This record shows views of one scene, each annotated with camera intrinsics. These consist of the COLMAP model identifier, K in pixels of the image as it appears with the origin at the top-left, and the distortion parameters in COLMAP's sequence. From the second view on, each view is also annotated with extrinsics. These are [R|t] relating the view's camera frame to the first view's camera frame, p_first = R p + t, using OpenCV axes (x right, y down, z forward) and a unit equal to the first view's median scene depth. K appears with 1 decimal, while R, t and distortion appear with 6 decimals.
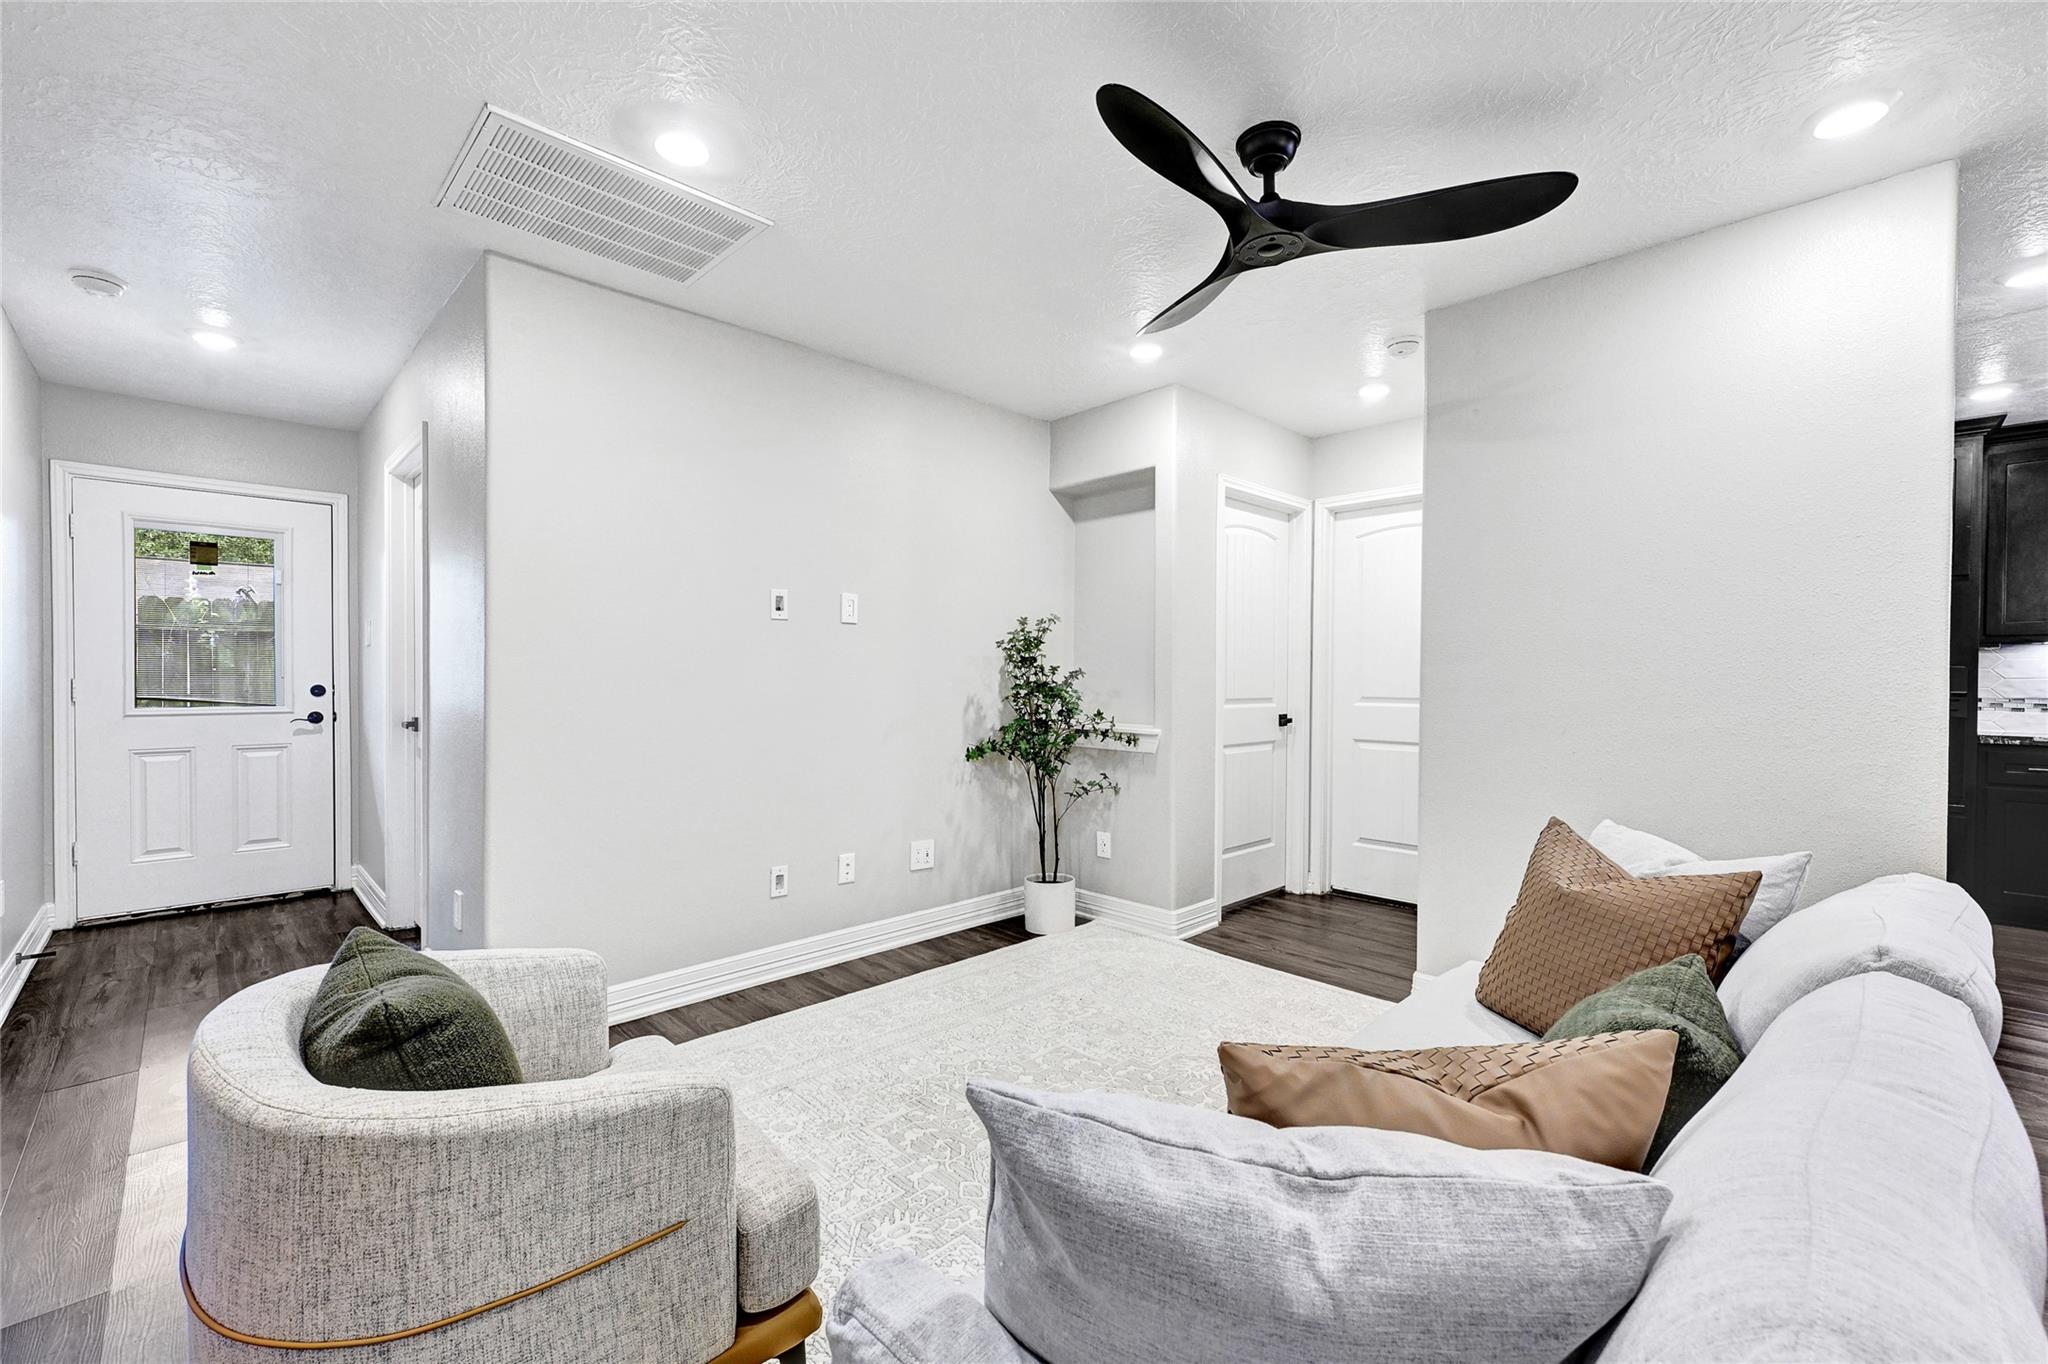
lens RADIAL K [[845.6, 0, 1031.0], [0, 845.6, 684.2], [0, 0, 1]] dist [0.002521, 0.000172]
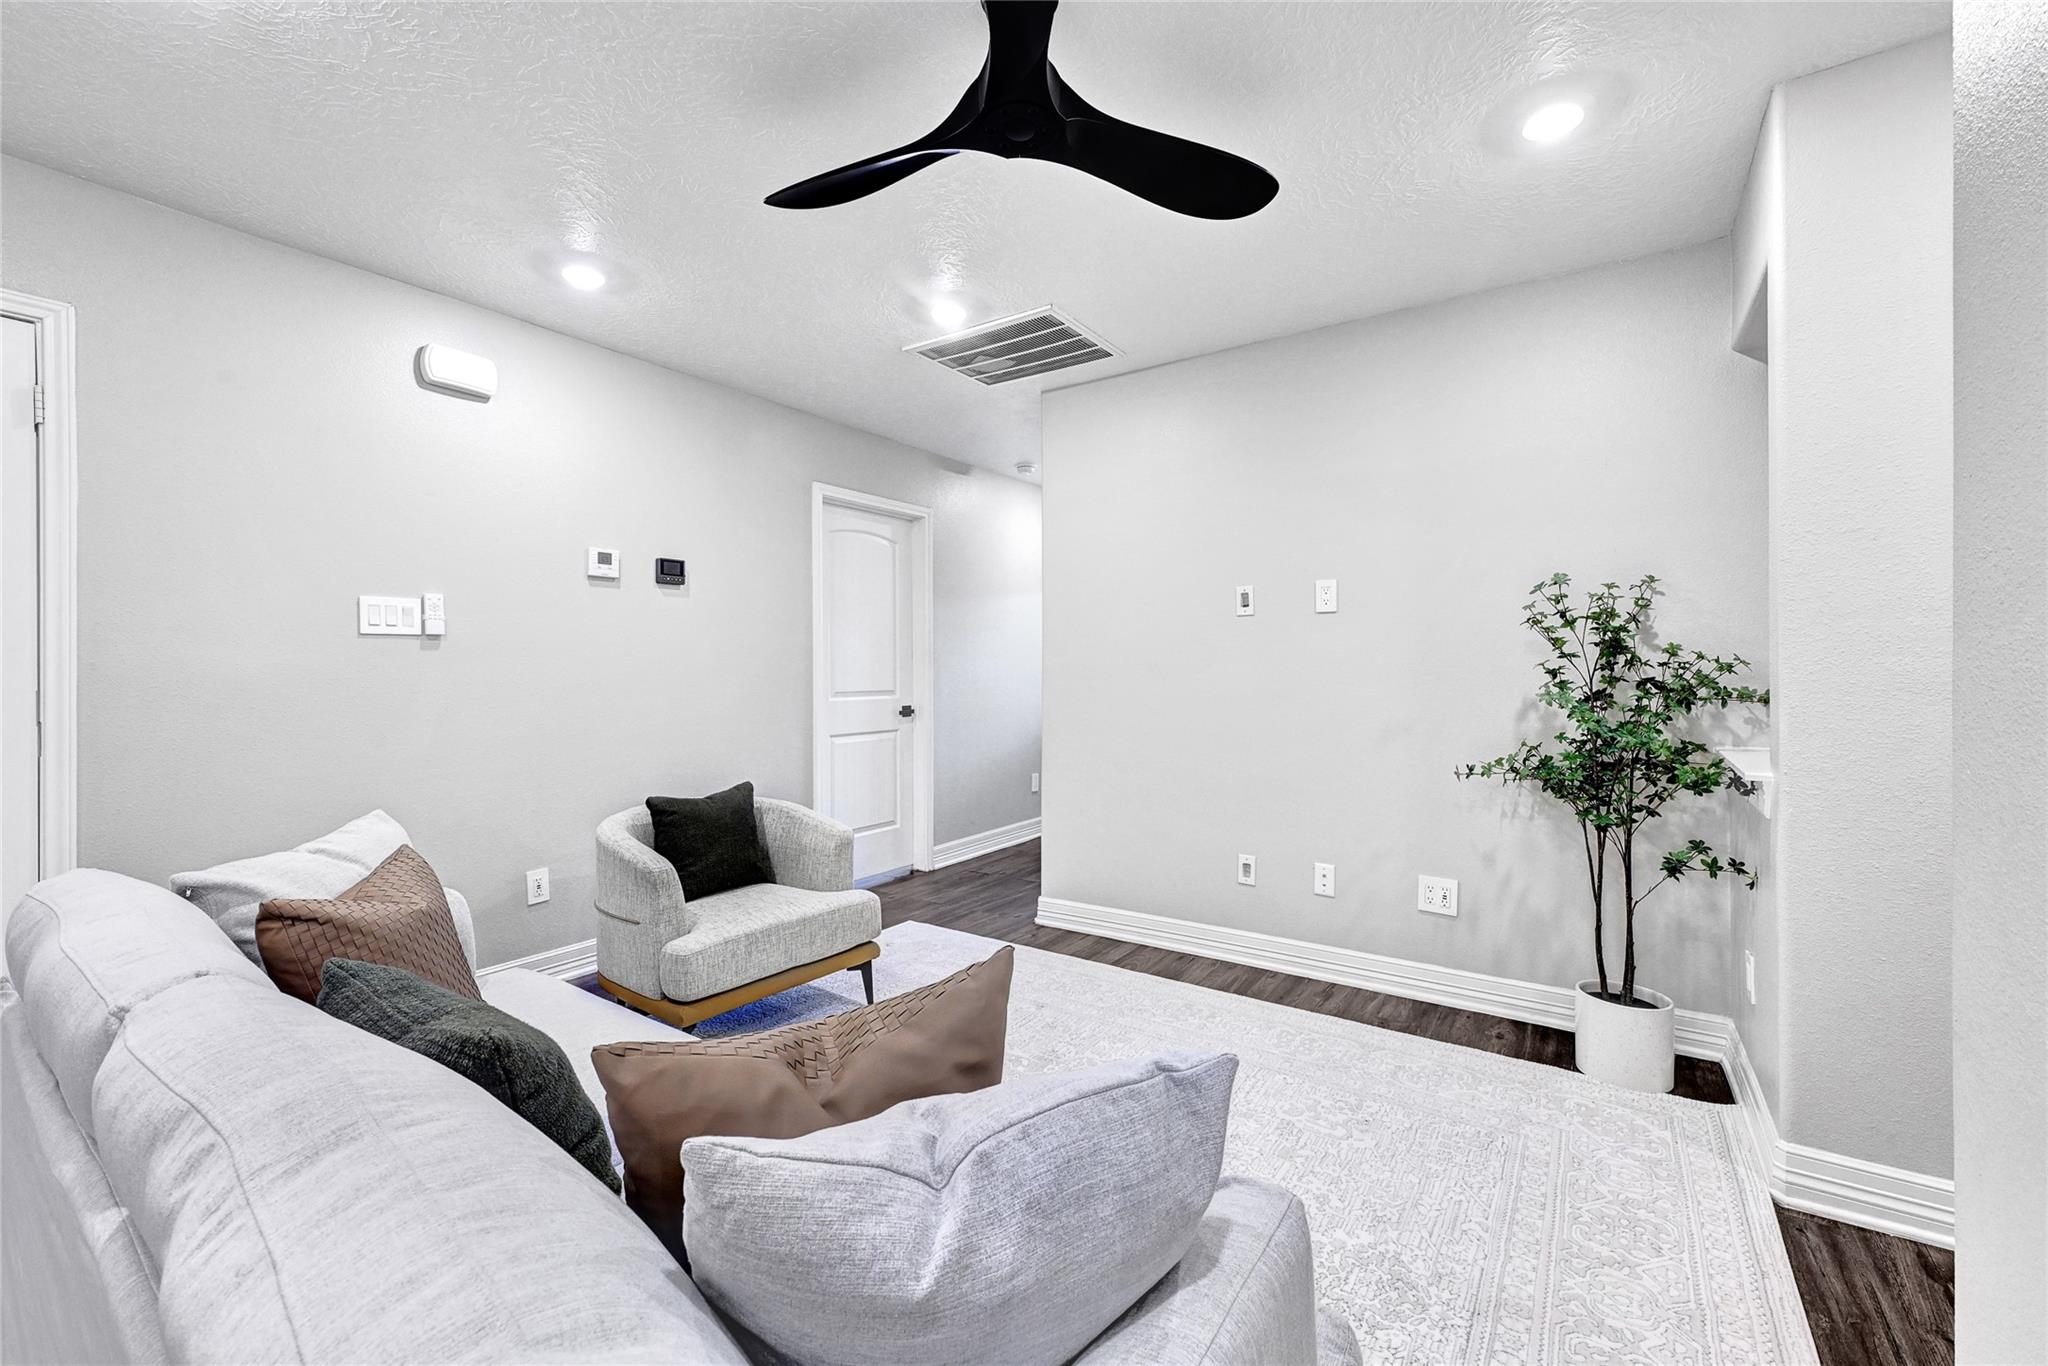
lens RADIAL K [[845.6, 0, 1031.0], [0, 845.6, 685.2], [0, 0, 1]] dist [0.002521, 0.000172]
pose [[0.174998, 0.008888, -0.984529, 0.626631], [-0.003643, 0.999958, 0.008380, 0.000553], [0.984562, 0.002120, 0.175023, 0.527220]]
